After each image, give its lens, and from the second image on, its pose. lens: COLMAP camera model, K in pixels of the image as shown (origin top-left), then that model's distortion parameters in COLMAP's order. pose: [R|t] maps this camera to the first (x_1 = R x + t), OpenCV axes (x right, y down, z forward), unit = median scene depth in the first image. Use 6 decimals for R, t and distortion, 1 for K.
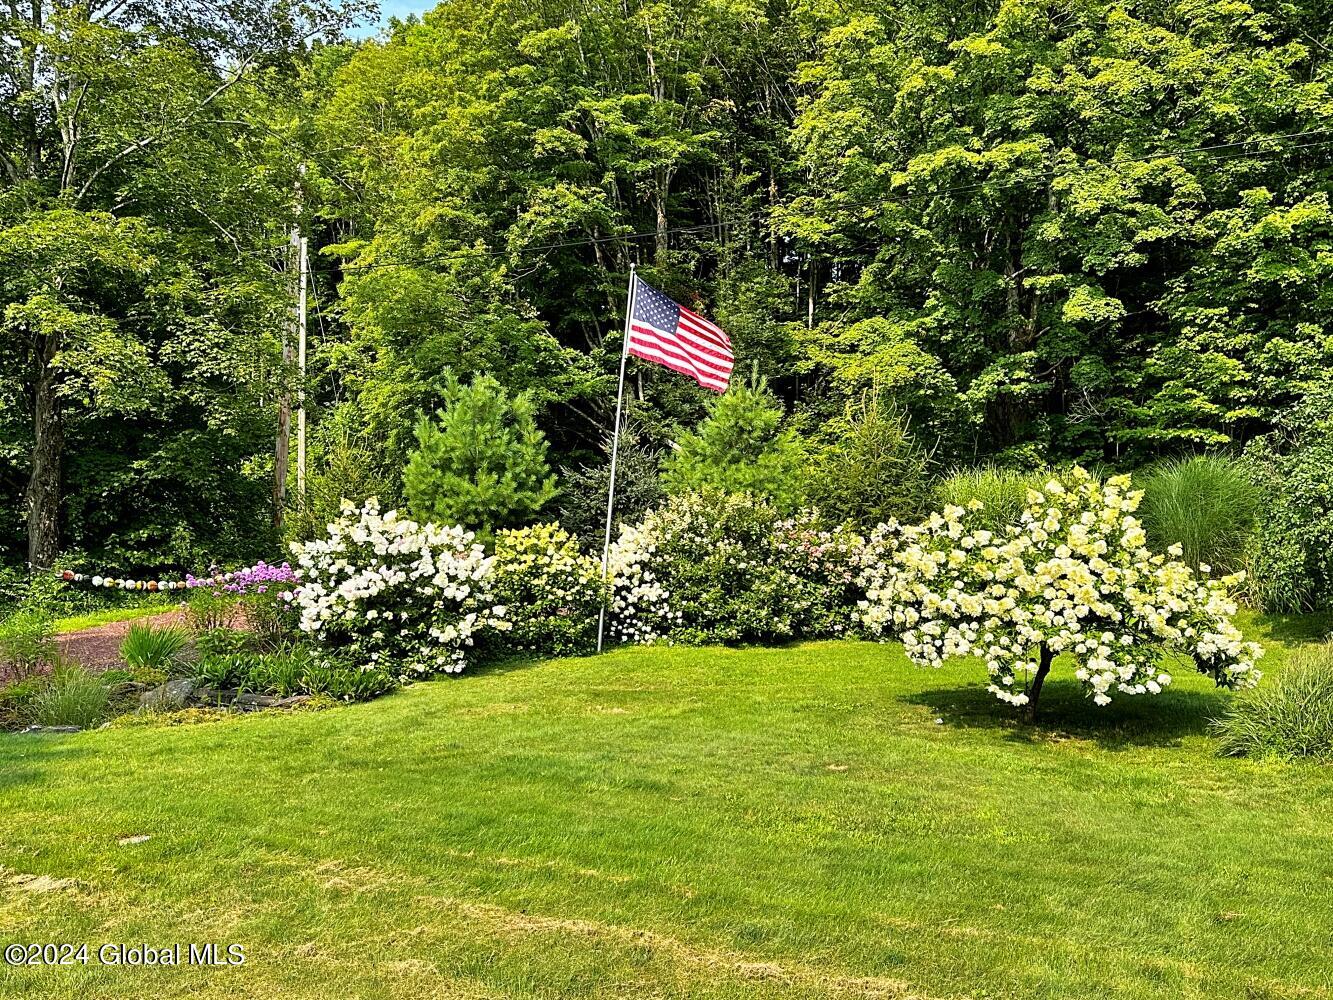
lens RADIAL K [[1244.1, 0, 666.5], [0, 1244.1, 500.0], [0, 0, 1]] dist [0.002560, 0.001991]
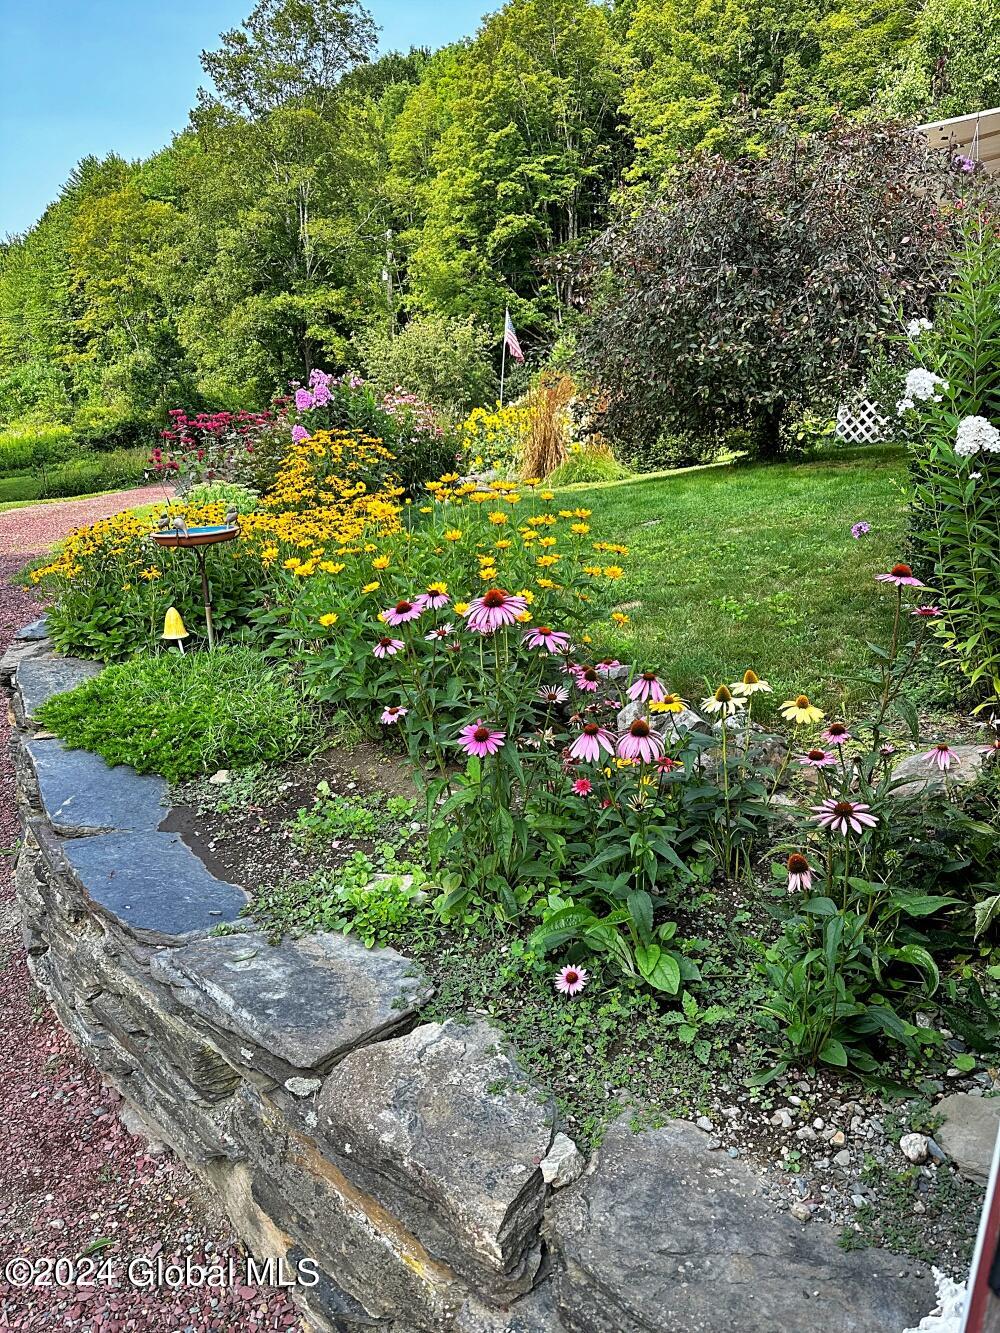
lens RADIAL K [[934.0, 0, 500.0], [0, 934.0, 666.5], [0, 0, 1]] dist [-0.000352, -0.000307]
pose [[0.983539, 0.013625, -0.180180, 0.173753], [0.042626, 0.951516, 0.304631, -0.019057], [0.175594, -0.307297, 0.935273, -0.614077]]
